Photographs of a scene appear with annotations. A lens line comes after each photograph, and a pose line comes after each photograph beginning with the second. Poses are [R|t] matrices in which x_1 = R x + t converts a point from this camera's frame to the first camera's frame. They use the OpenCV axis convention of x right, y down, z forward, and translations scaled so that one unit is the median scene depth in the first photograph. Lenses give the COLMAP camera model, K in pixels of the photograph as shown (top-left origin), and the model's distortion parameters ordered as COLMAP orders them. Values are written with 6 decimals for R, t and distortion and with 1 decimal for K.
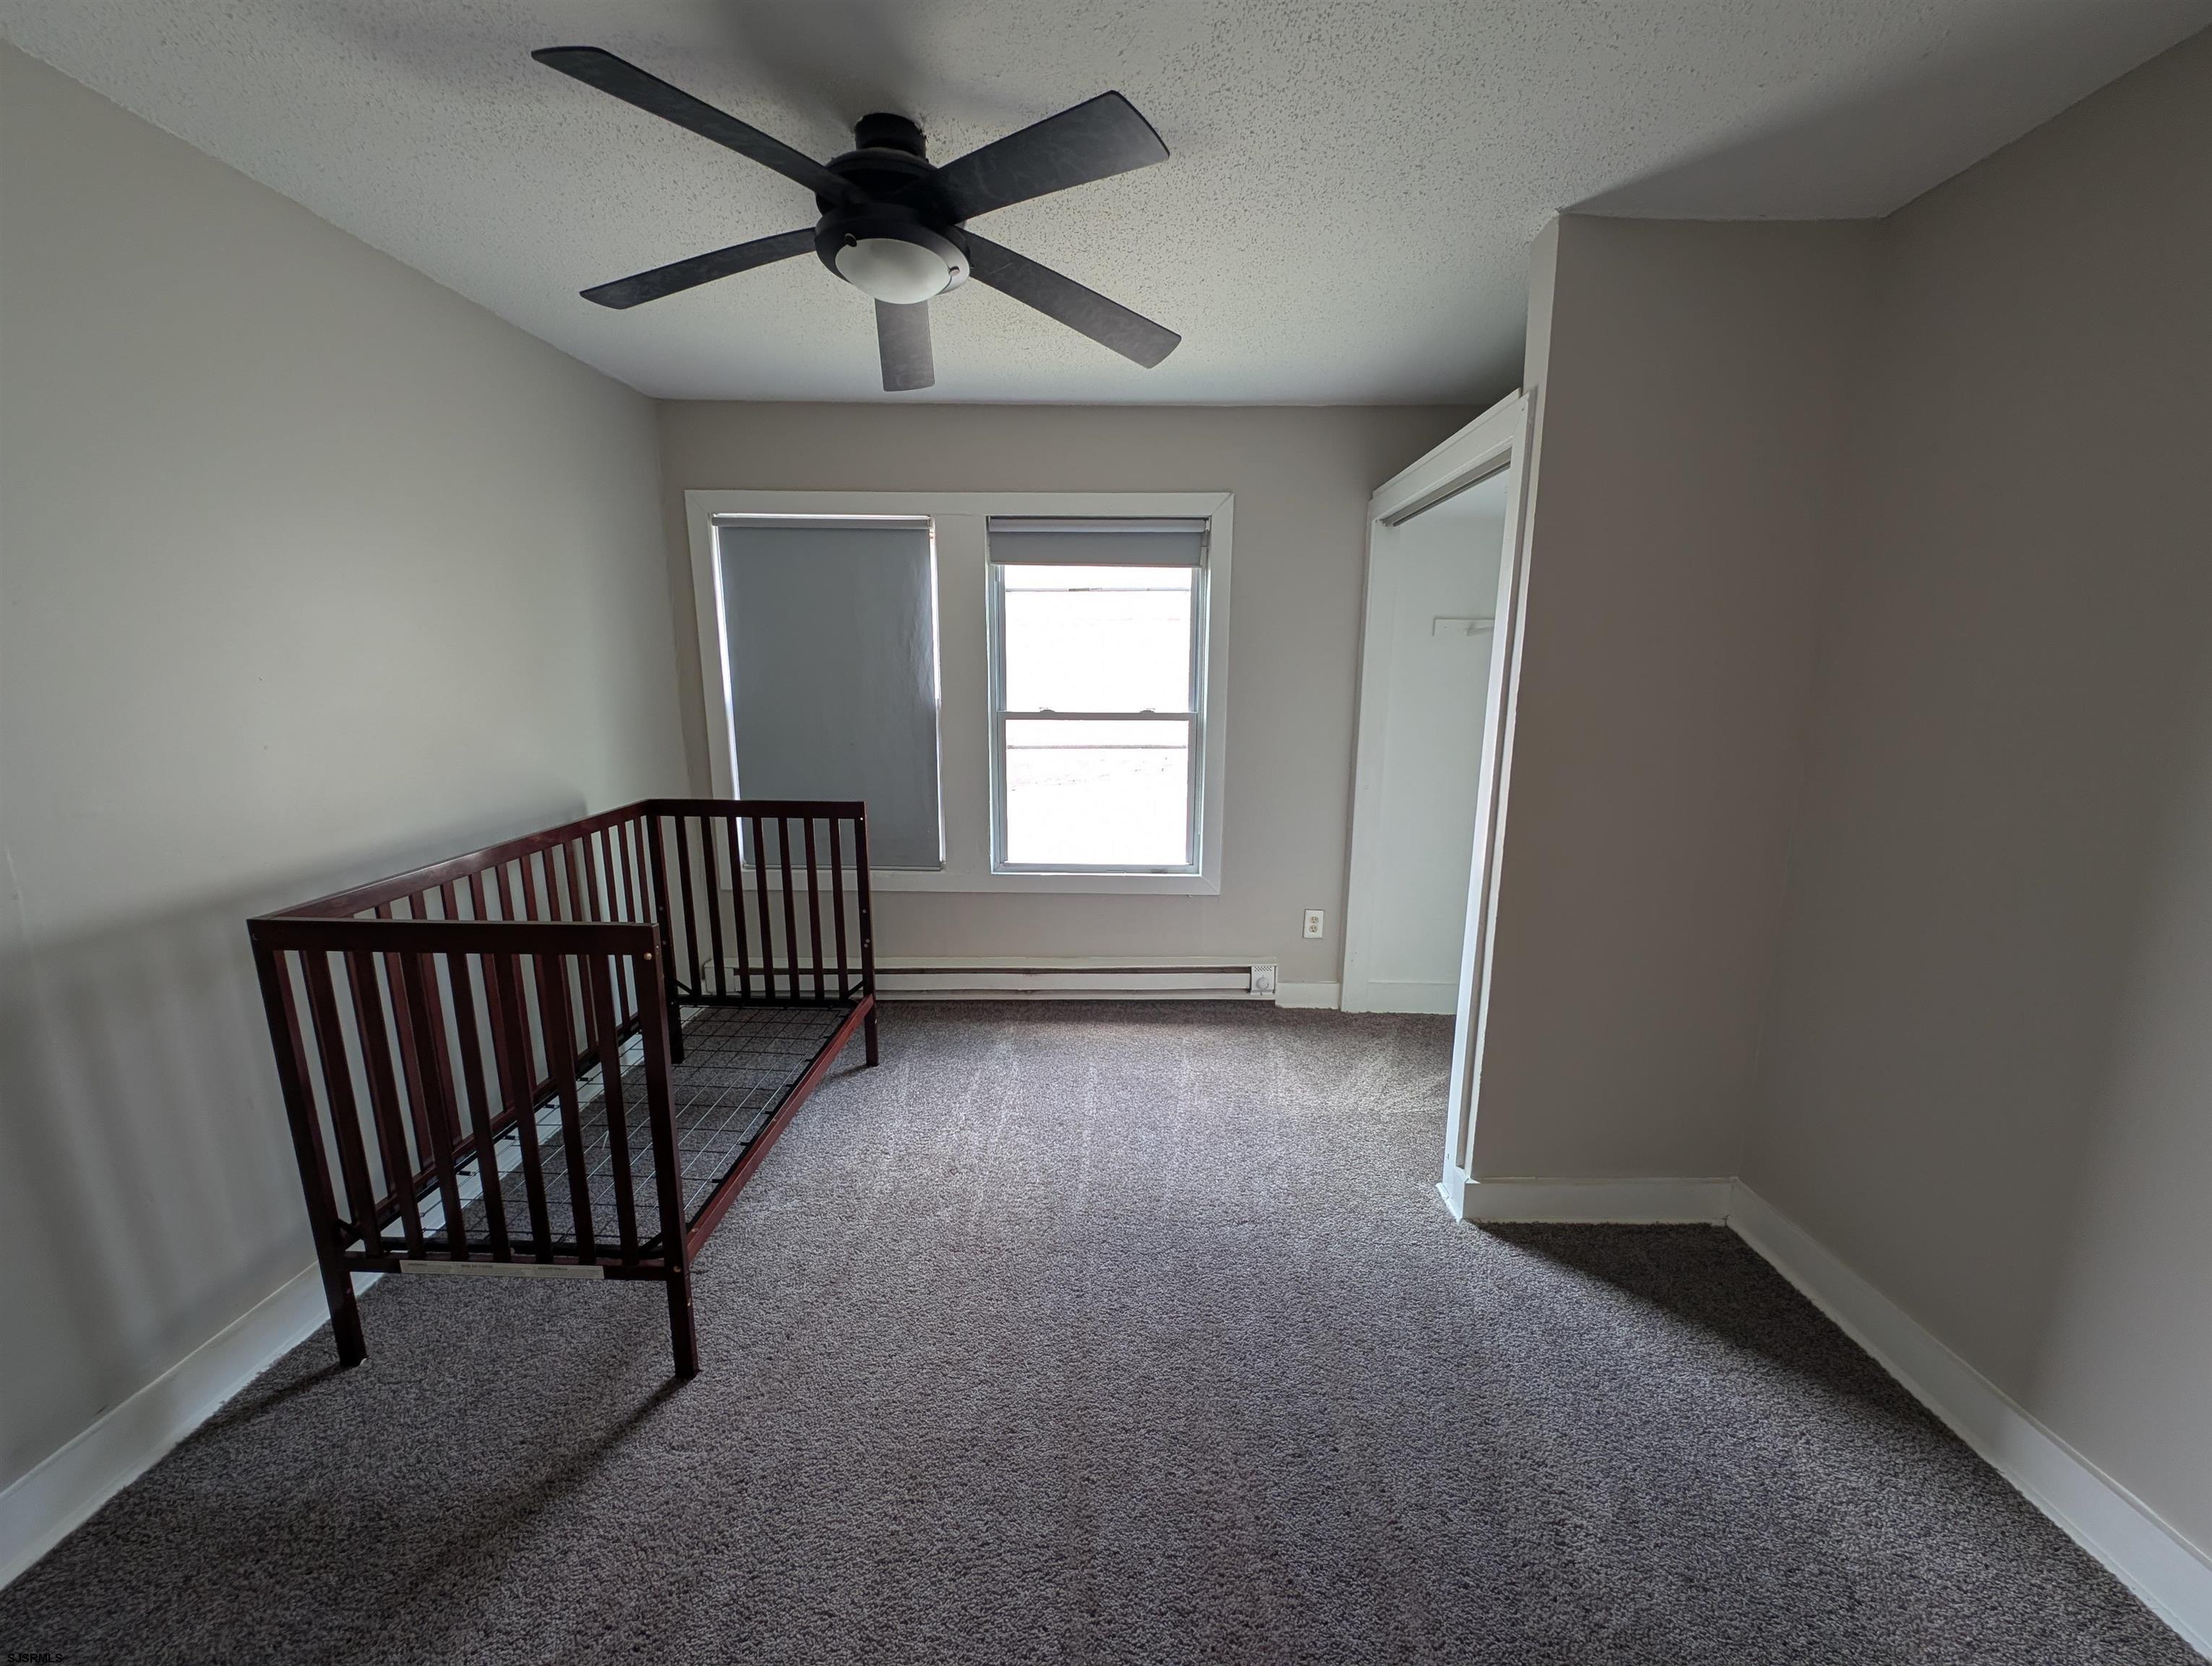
lens RADIAL K [[835.2, 0, 1110.8], [0, 835.2, 828.3], [0, 0, 1]] dist [0.026710, -0.012921]
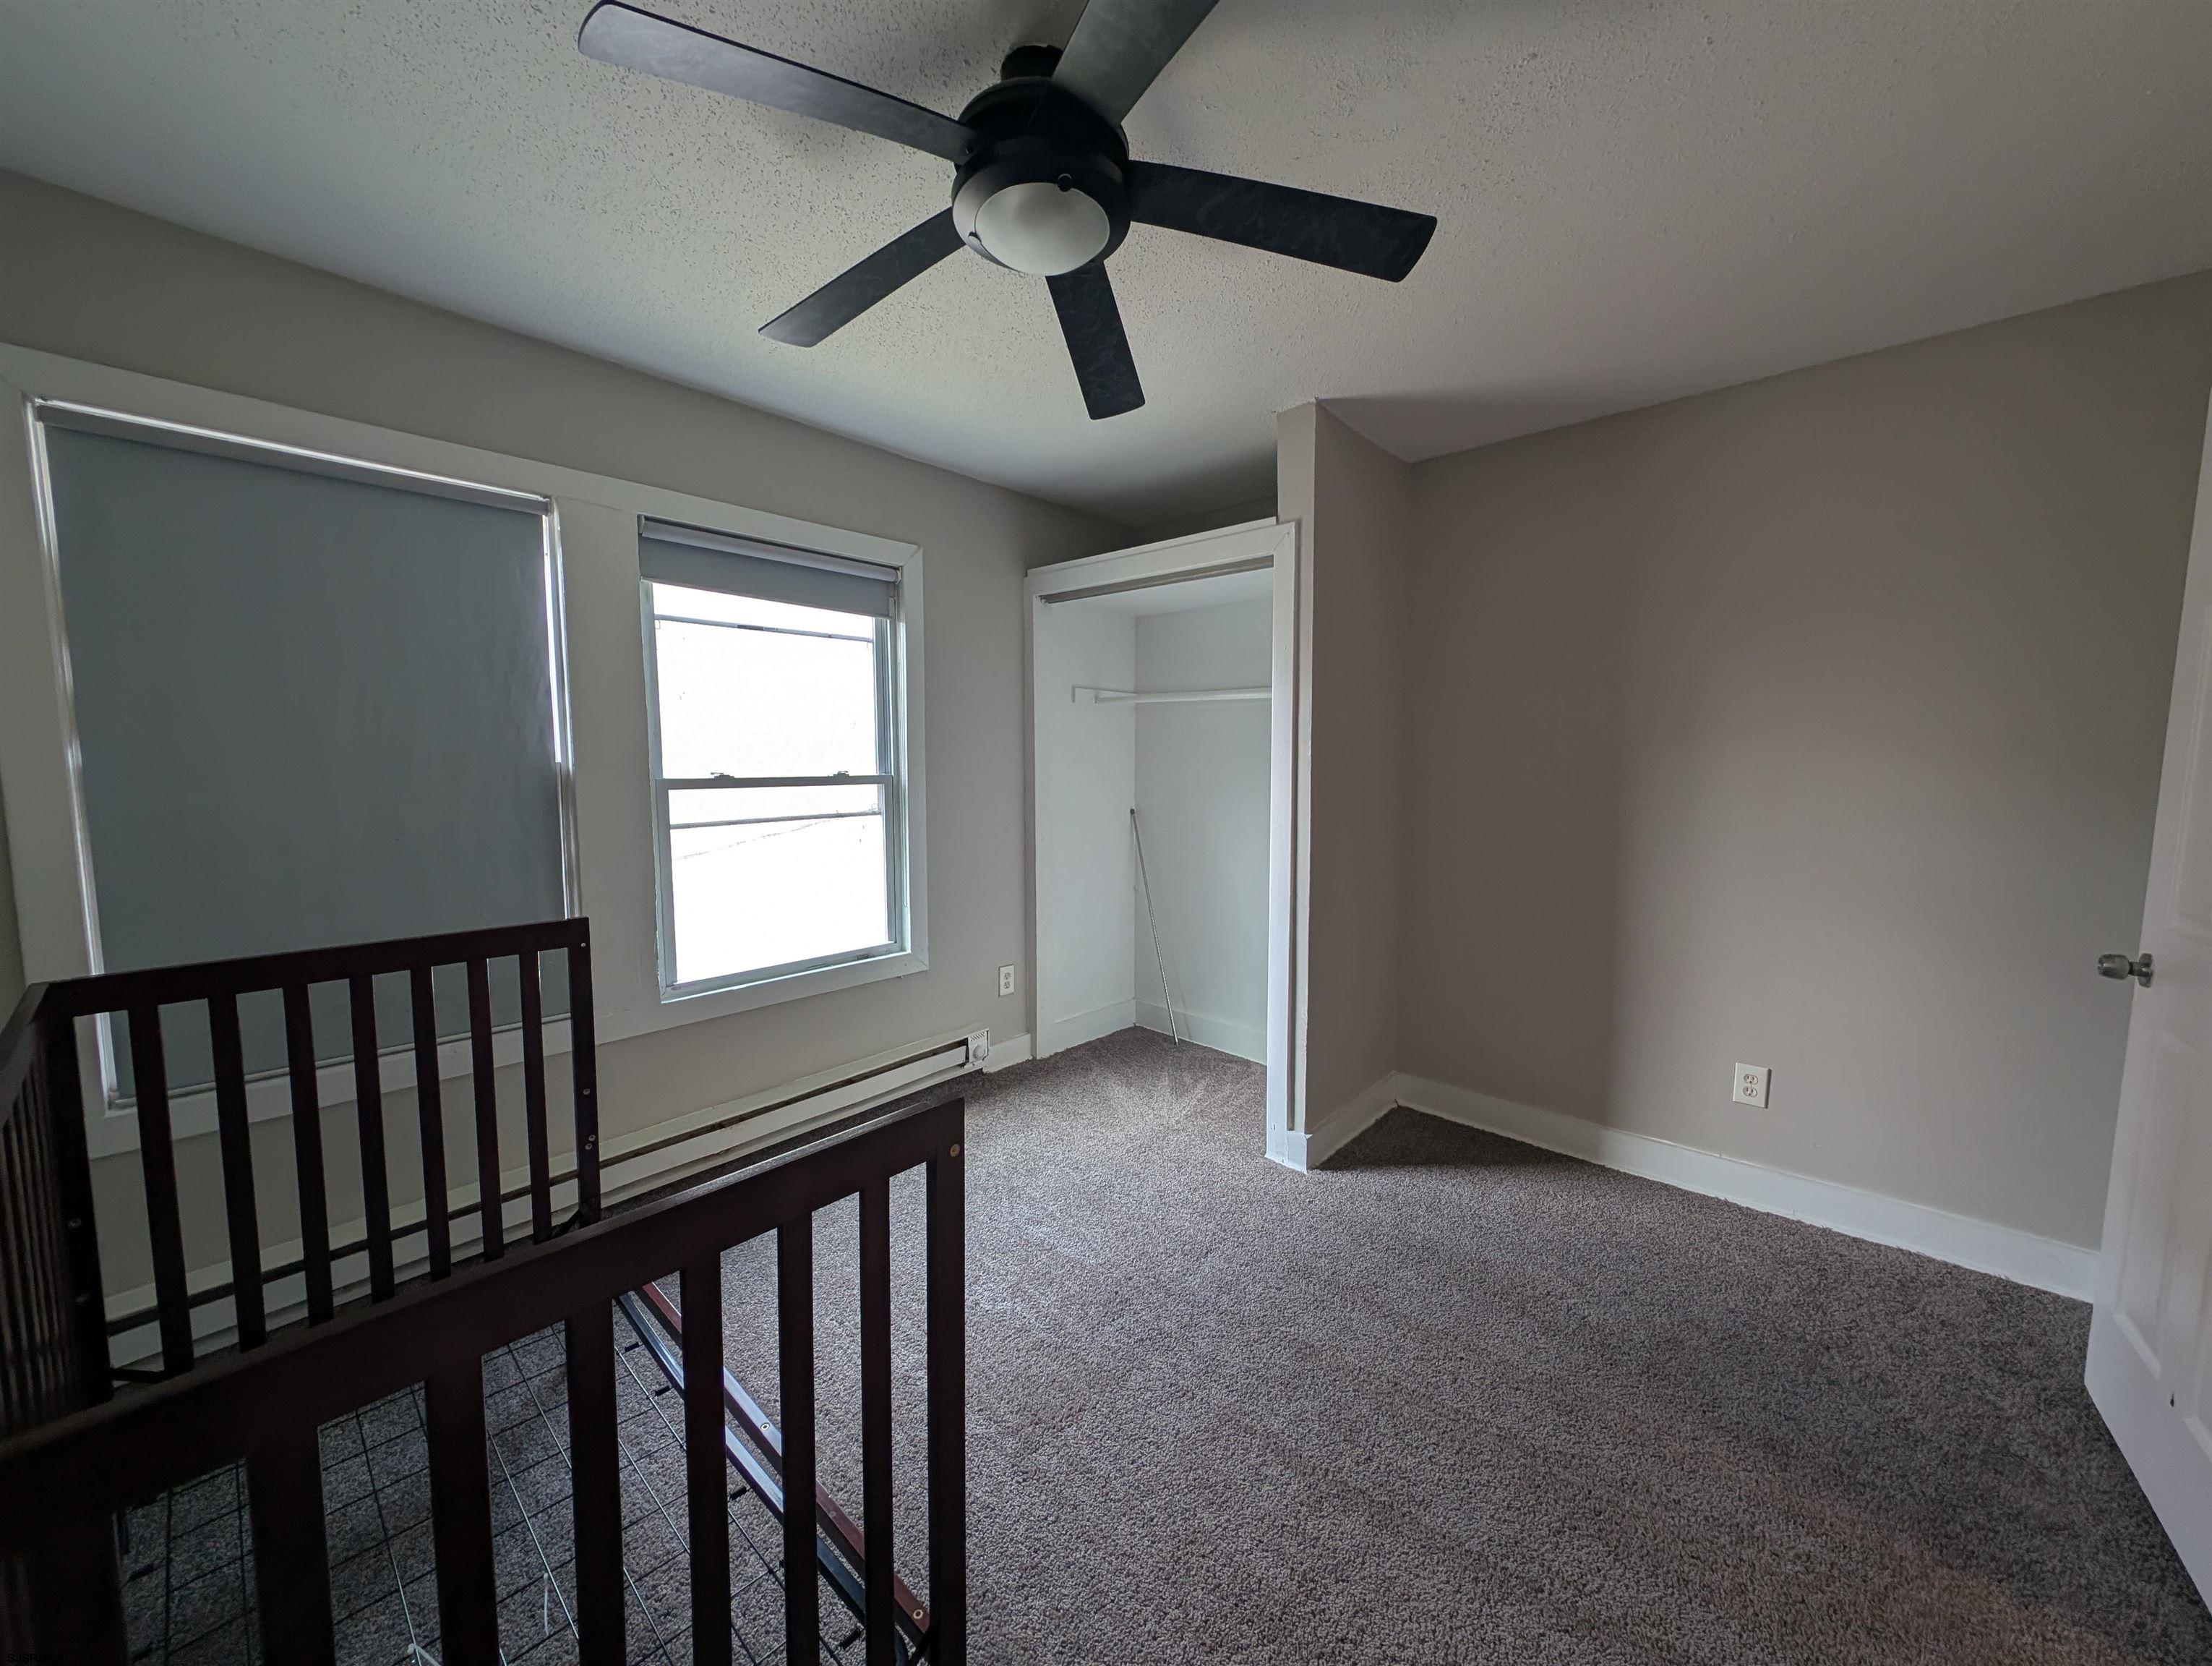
lens RADIAL K [[835.2, 0, 1110.8], [0, 835.2, 828.3], [0, 0, 1]] dist [0.026710, -0.012921]
pose [[0.660311, -0.072066, 0.747526, -0.423350], [0.139324, 0.989861, -0.027640, -0.021401], [-0.737955, 0.122399, 0.663657, 0.224419]]
